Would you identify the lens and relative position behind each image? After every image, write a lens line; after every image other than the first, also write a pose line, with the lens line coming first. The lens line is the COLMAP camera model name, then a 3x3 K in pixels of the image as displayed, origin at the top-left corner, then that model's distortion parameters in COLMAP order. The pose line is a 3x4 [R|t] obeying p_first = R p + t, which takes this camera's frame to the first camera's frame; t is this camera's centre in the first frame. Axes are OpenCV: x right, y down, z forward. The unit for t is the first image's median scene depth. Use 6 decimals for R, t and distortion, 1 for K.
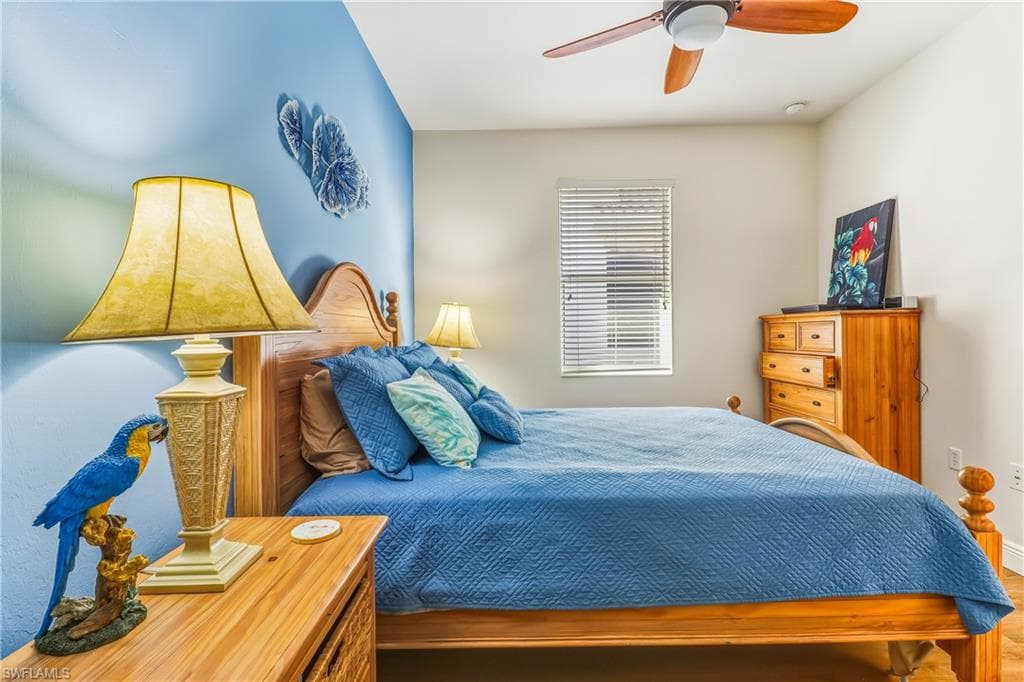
lens RADIAL K [[471.6, 0, 508.1], [0, 471.6, 334.6], [0, 0, 1]] dist [0.014483, -0.010582]
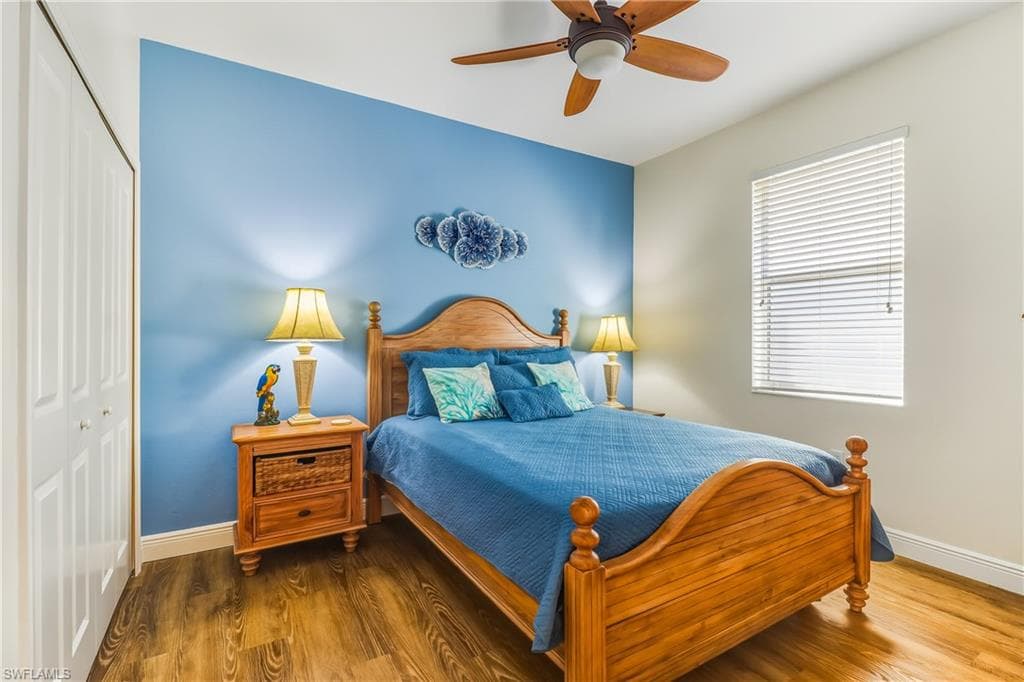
lens RADIAL K [[471.6, 0, 517.4], [0, 471.6, 337.5], [0, 0, 1]] dist [0.014483, -0.010582]
pose [[0.517058, 0.011851, -0.855868, 0.793326], [-0.013842, 0.999889, 0.005483, -0.015466], [0.855838, 0.009012, 0.517165, 0.192490]]
